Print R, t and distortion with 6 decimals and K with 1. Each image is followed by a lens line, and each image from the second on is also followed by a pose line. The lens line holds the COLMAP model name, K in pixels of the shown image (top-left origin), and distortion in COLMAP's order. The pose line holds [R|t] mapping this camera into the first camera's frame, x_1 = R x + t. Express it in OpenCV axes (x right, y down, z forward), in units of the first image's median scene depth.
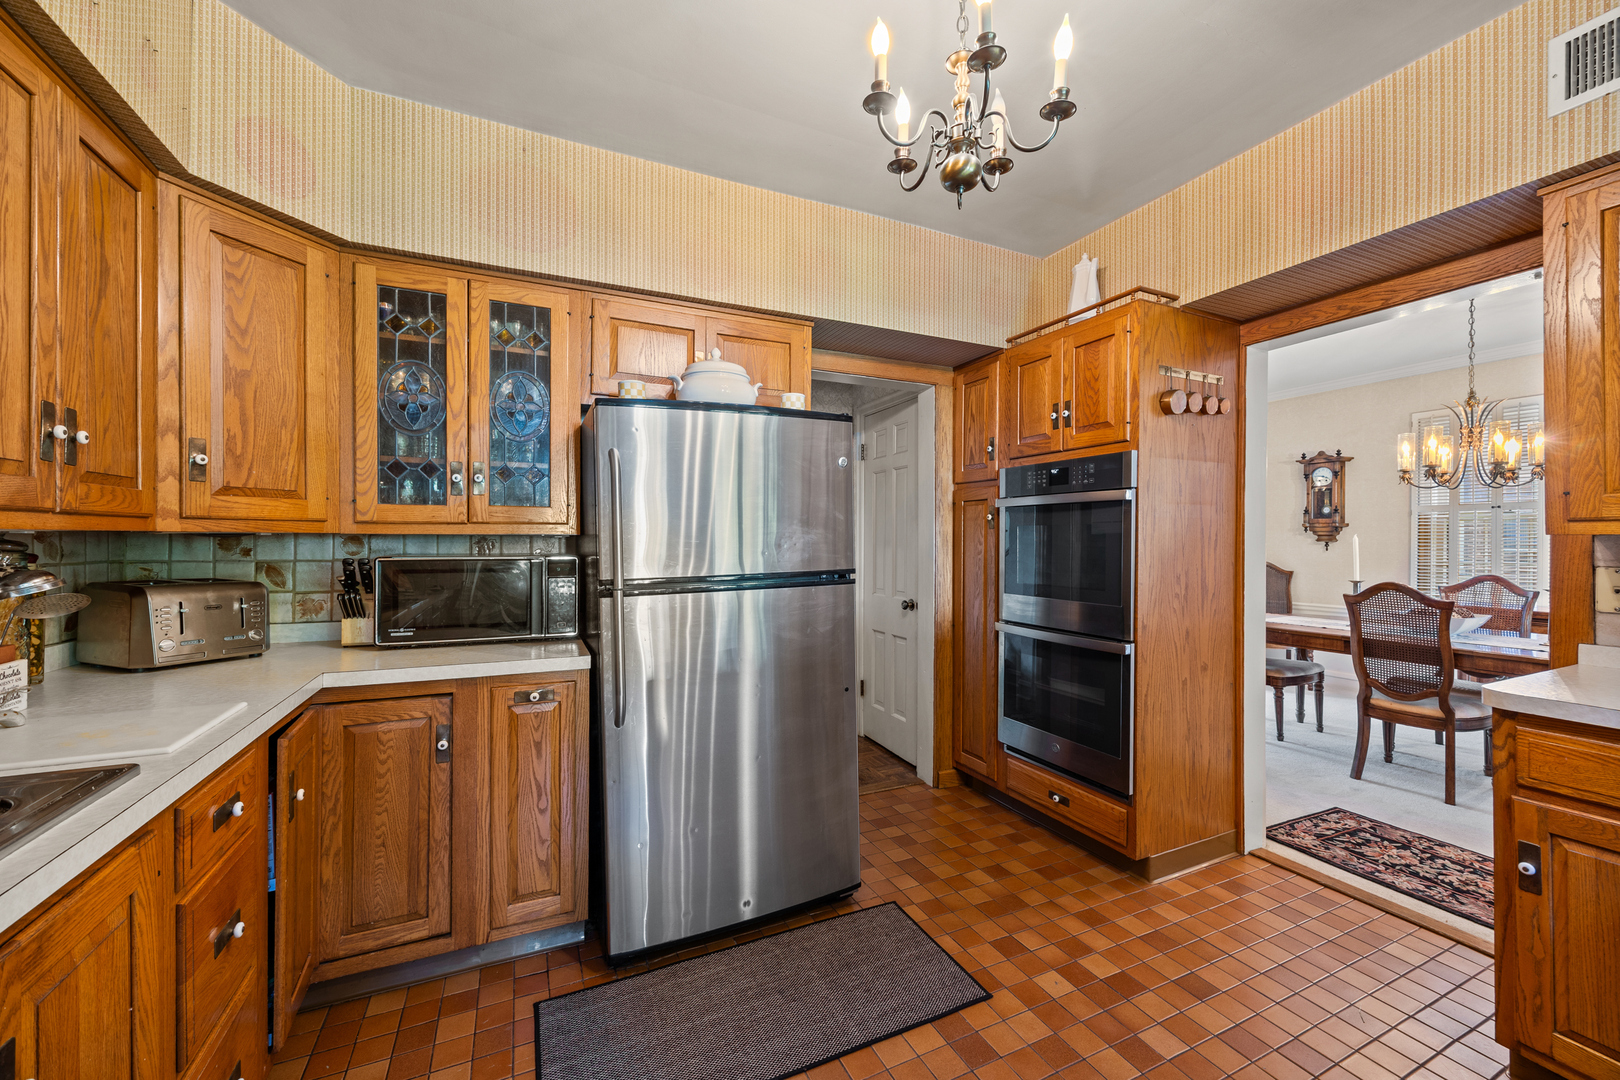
lens RADIAL K [[624.6, 0, 814.6], [0, 624.6, 544.8], [0, 0, 1]] dist [-0.002523, -0.000243]
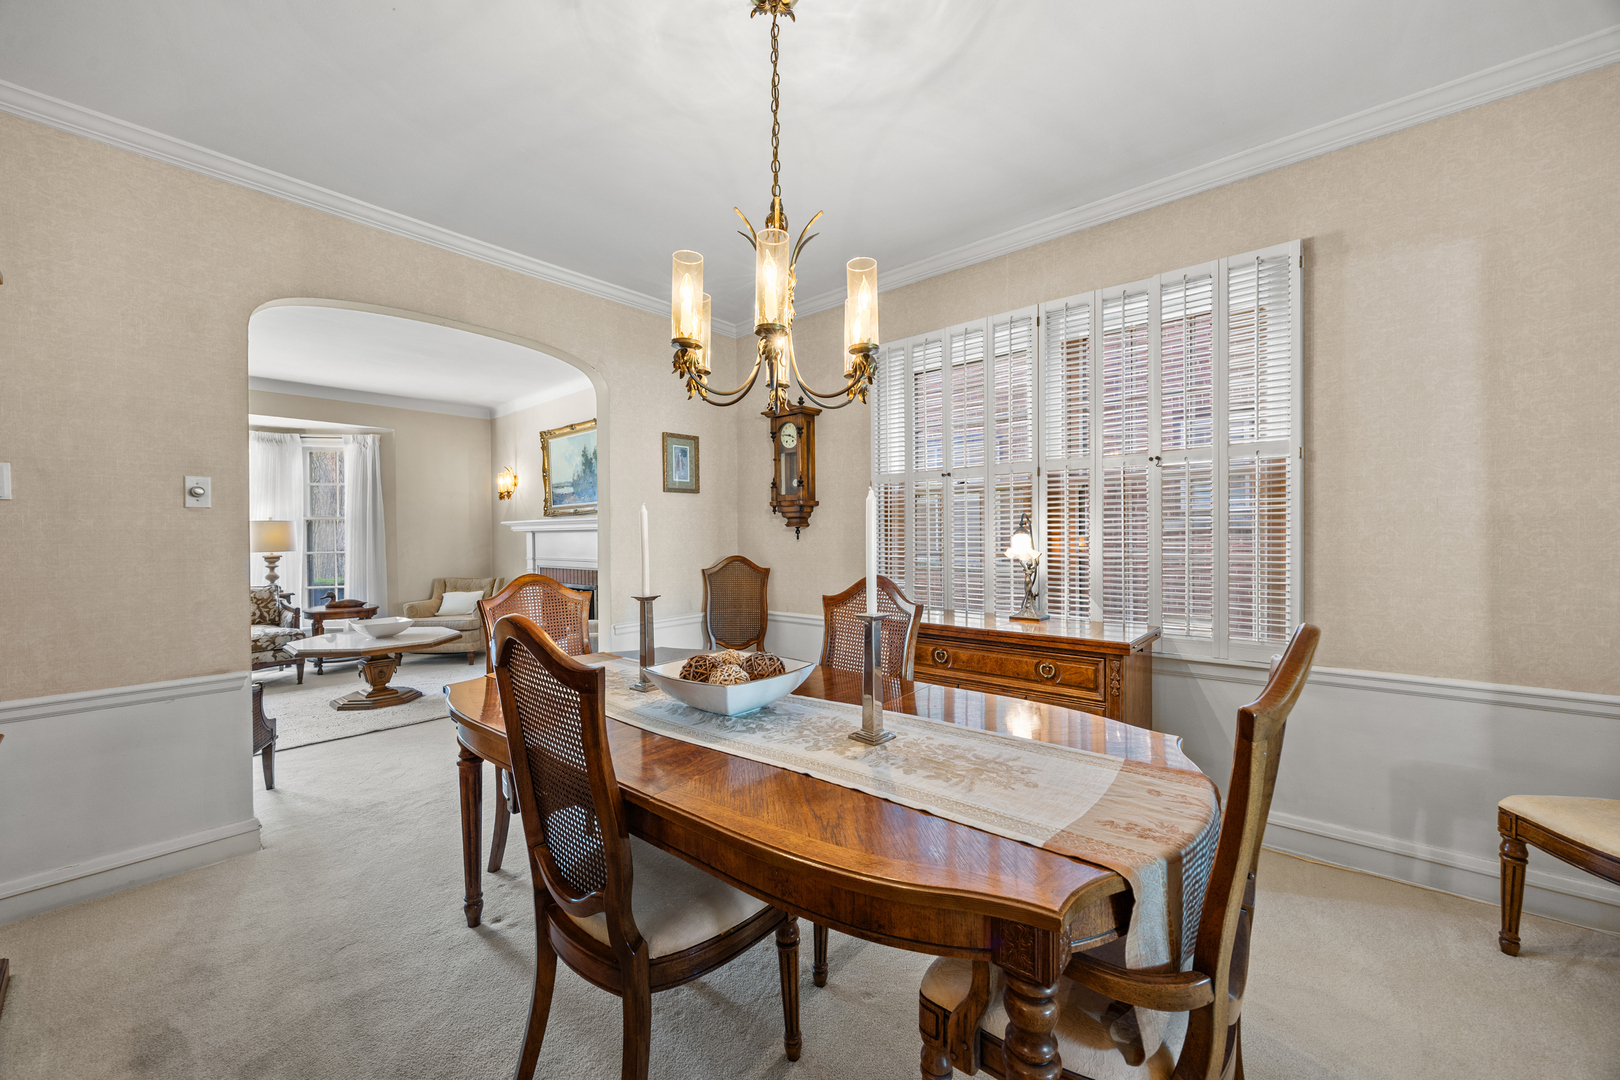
lens RADIAL K [[624.6, 0, 806.4], [0, 624.6, 541.5], [0, 0, 1]] dist [-0.002523, -0.000243]
pose [[0.914669, -0.011462, 0.404041, 1.148707], [0.010822, 0.999934, 0.003869, 0.020131], [-0.404059, 0.000834, 0.914733, 0.717571]]
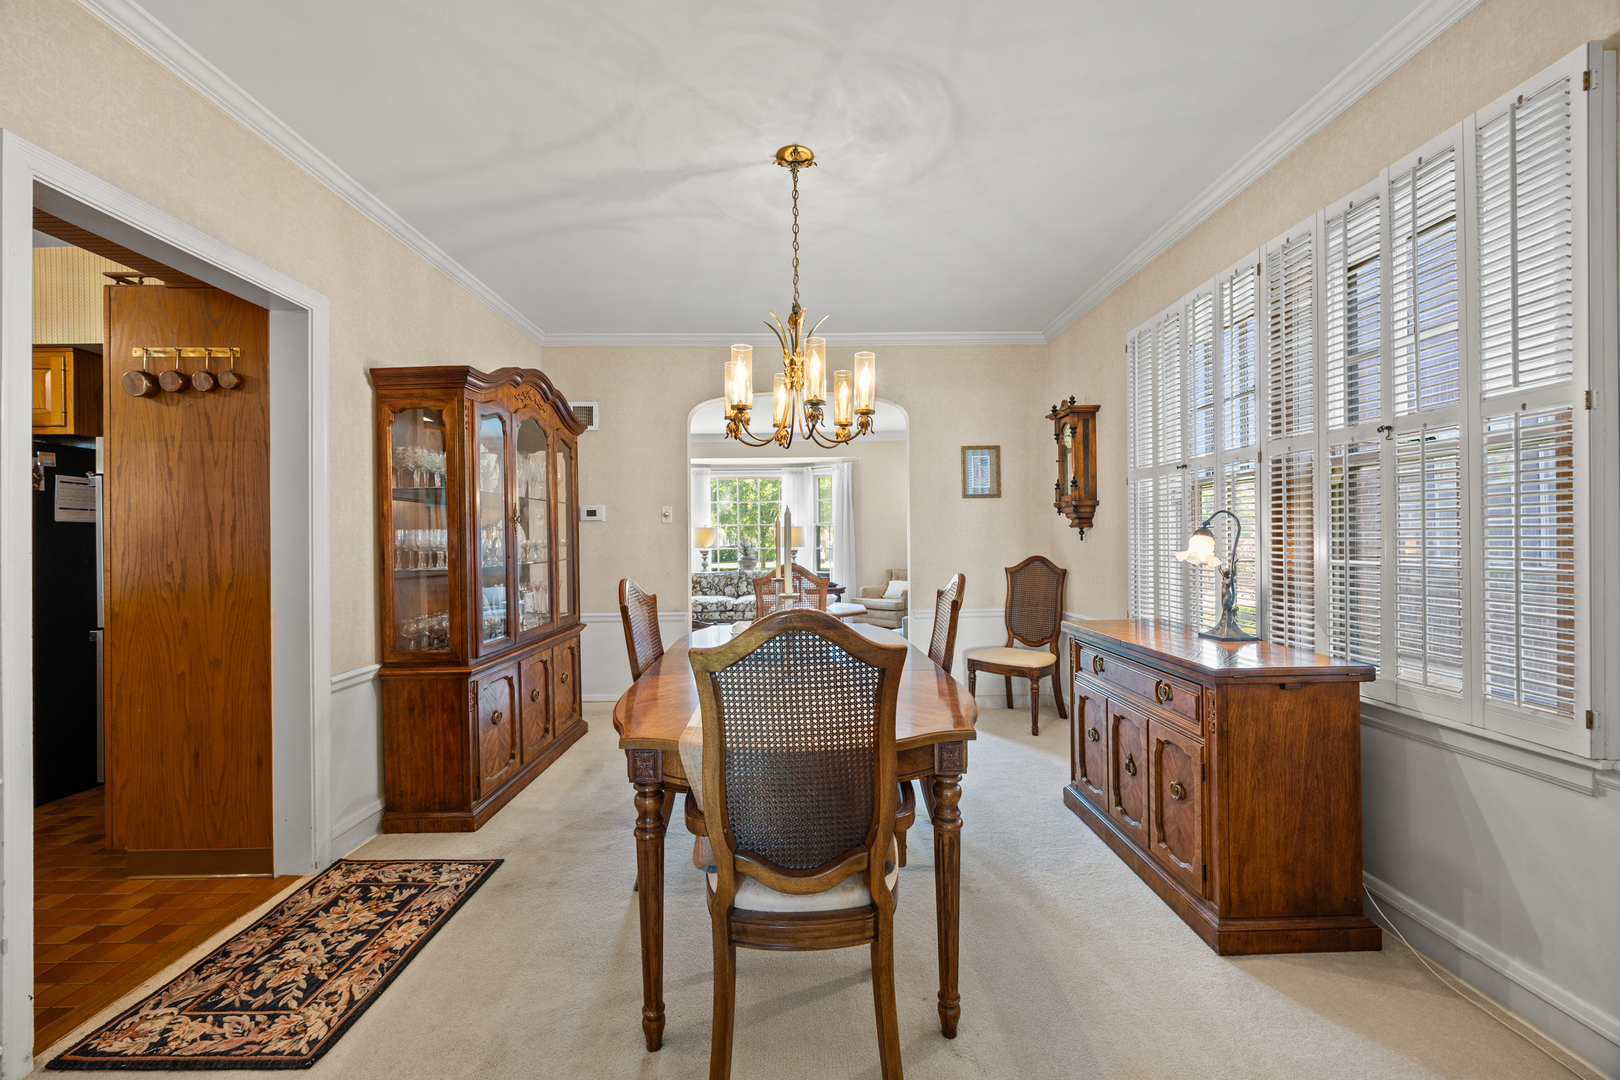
lens RADIAL K [[624.6, 0, 808.9], [0, 624.6, 534.9], [0, 0, 1]] dist [-0.002523, -0.000243]
pose [[0.913297, -0.010916, -0.407148, 1.761625], [0.006297, 0.999900, -0.012682, 0.022284], [0.407246, 0.009019, 0.913274, 0.497065]]
